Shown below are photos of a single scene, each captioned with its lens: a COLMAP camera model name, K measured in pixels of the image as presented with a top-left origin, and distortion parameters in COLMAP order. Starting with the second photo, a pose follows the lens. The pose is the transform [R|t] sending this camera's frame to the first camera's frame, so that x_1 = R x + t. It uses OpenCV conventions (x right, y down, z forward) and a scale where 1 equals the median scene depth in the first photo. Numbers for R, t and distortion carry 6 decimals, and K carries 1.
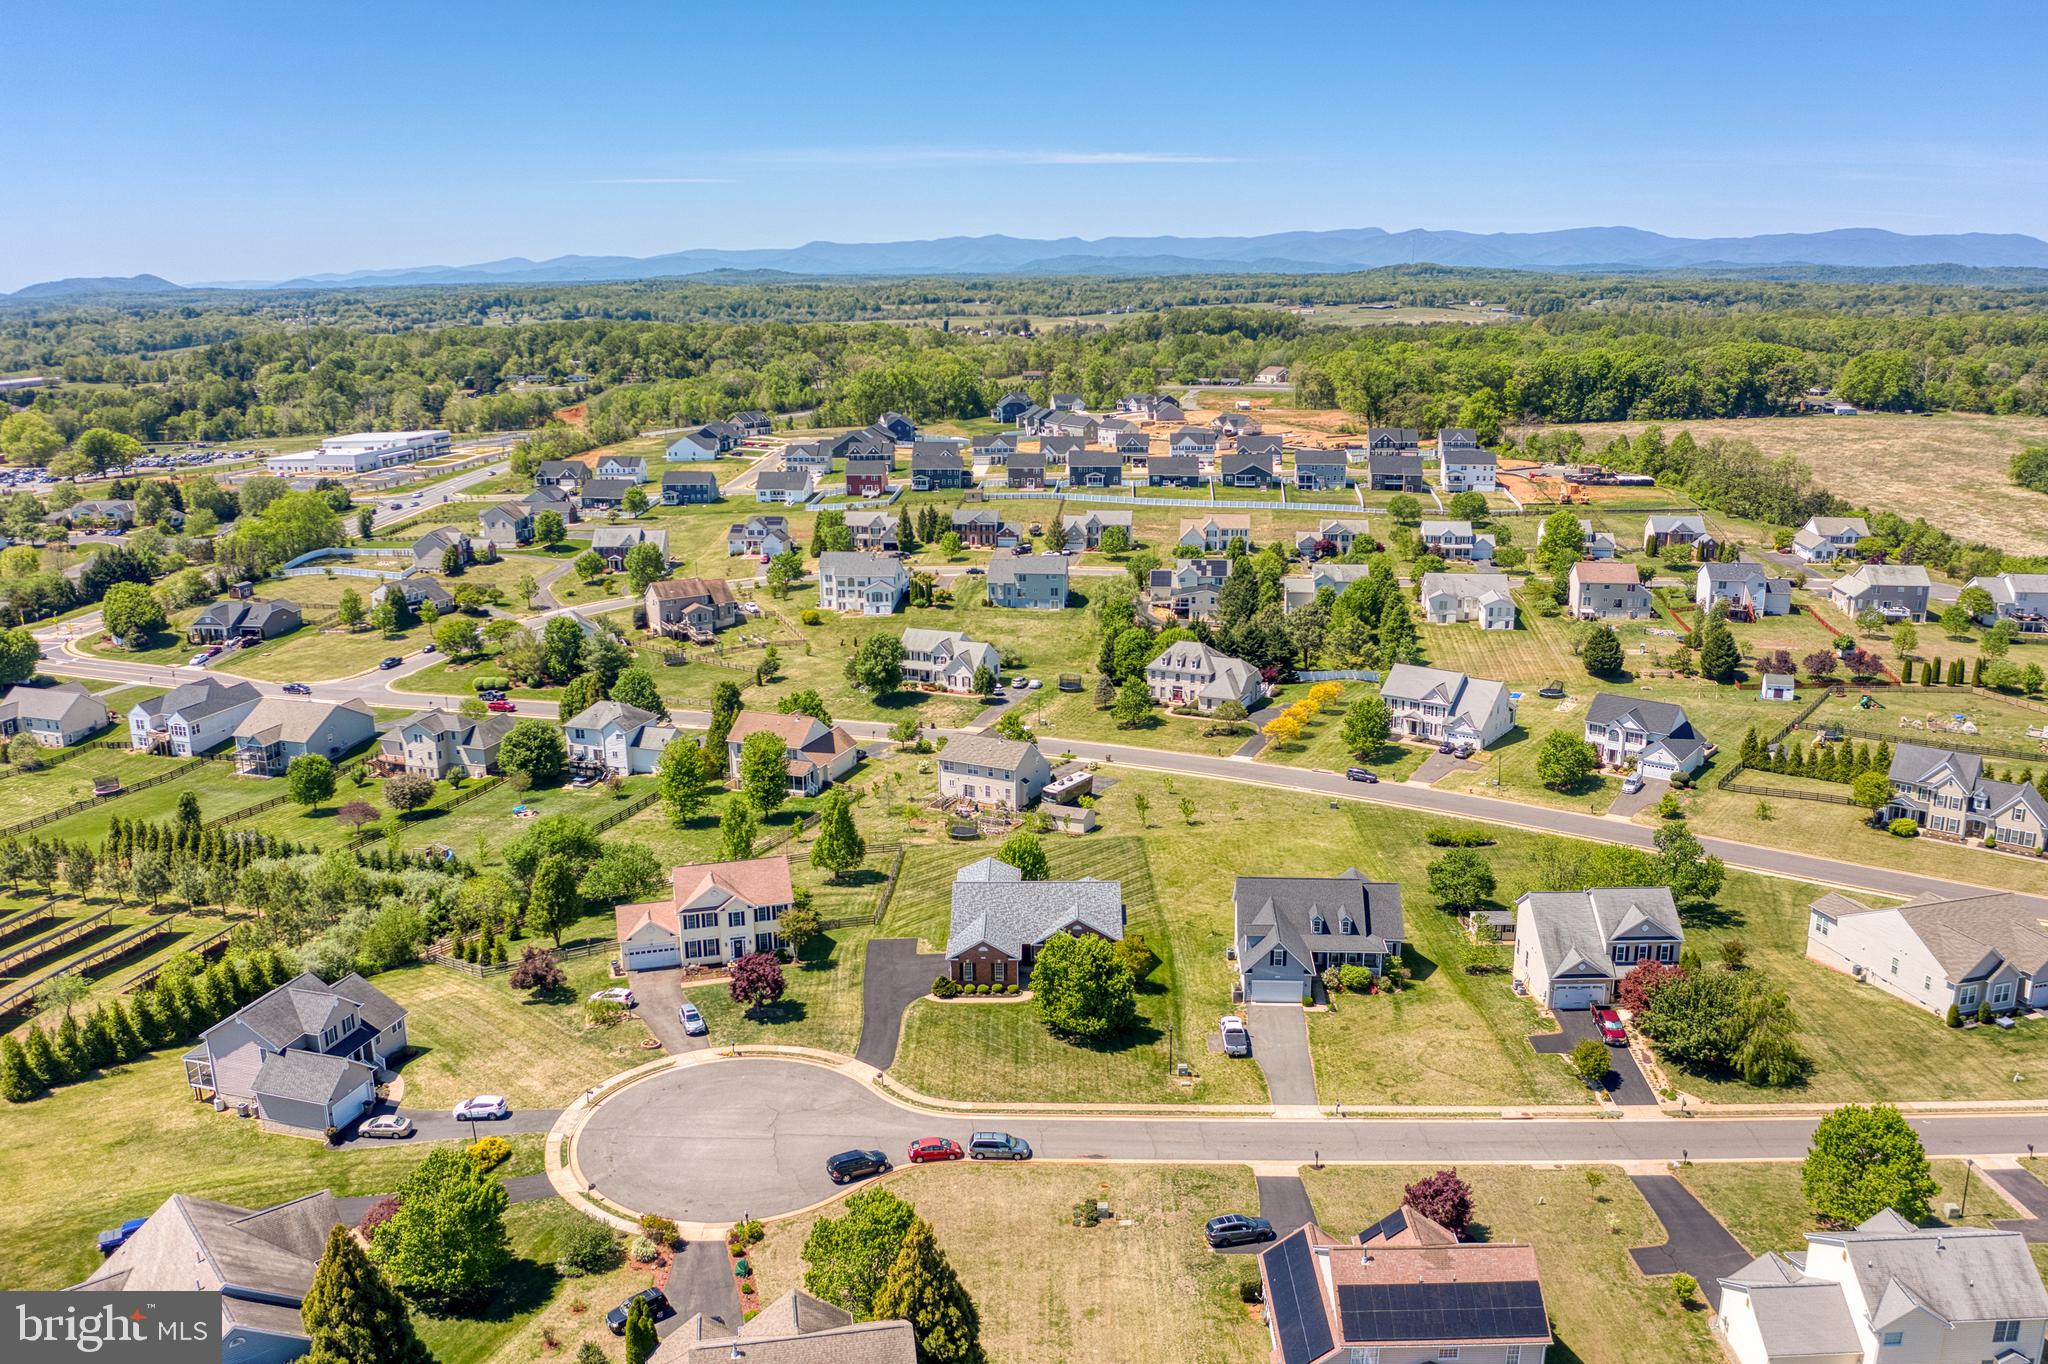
lens RADIAL K [[1590.5, 0, 1019.4], [0, 1590.5, 677.2], [0, 0, 1]] dist [-0.077673, -0.010339]
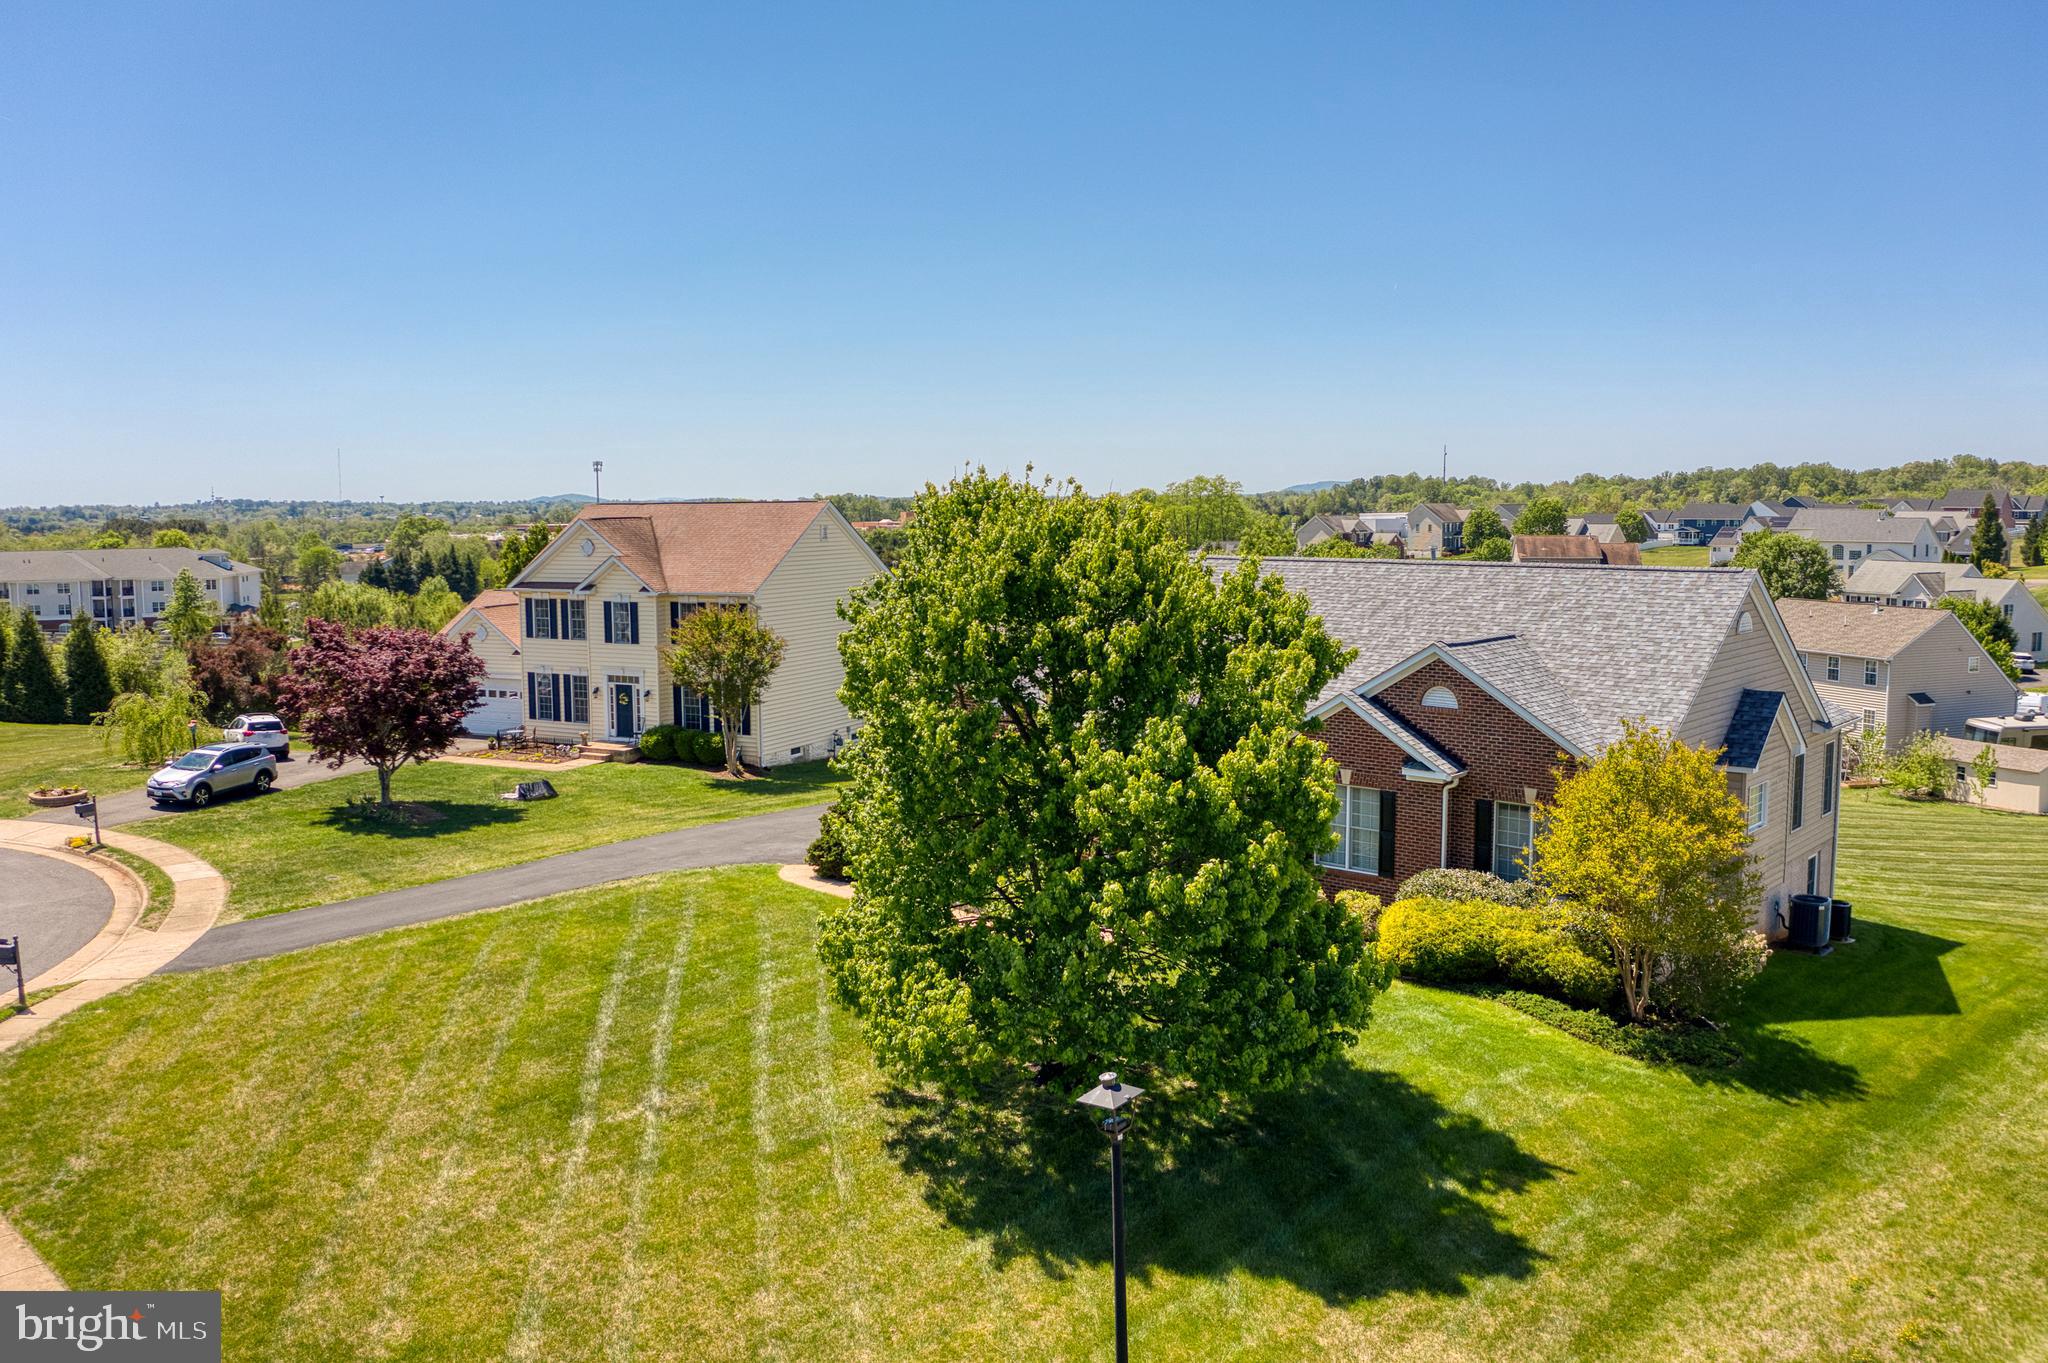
lens RADIAL K [[1590.5, 0, 1019.4], [0, 1590.5, 676.7], [0, 0, 1]] dist [-0.077673, -0.010339]
pose [[0.742177, 0.076864, -0.665782, 0.063526], [-0.166035, 0.983521, -0.071540, 0.085026], [0.649312, 0.163638, 0.742709, 0.383178]]
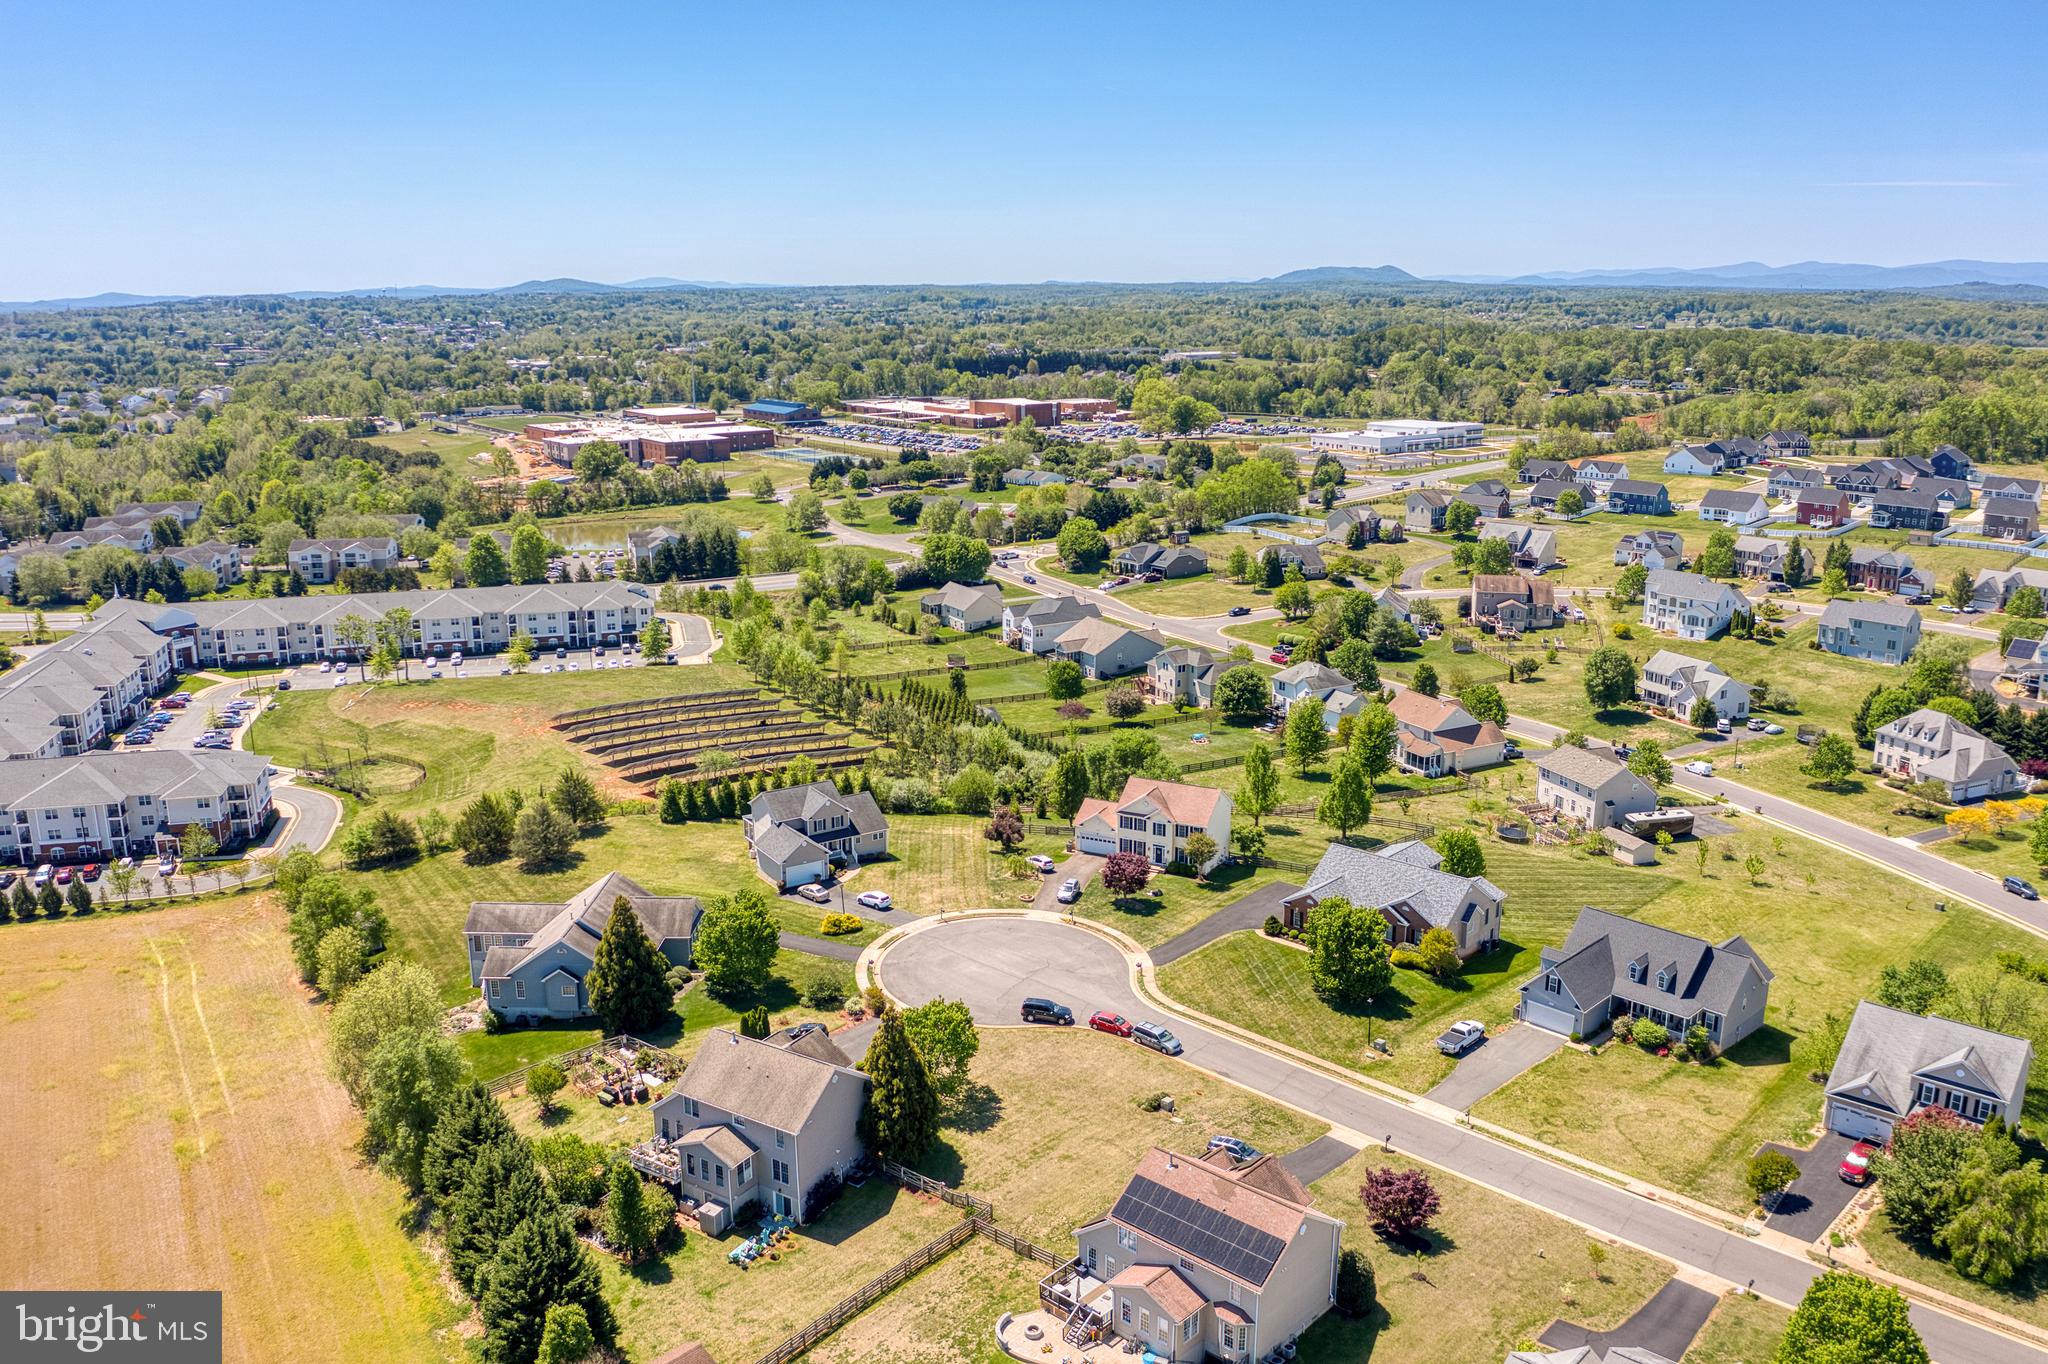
lens RADIAL K [[1591.4, 0, 1018.3], [0, 1591.4, 678.7], [0, 0, 1]] dist [-0.077950, -0.003630]
pose [[0.744607, 0.169921, -0.645513, 0.234606], [-0.169734, 0.983468, 0.063093, -0.006605], [0.645562, 0.062586, 0.761139, 0.014079]]
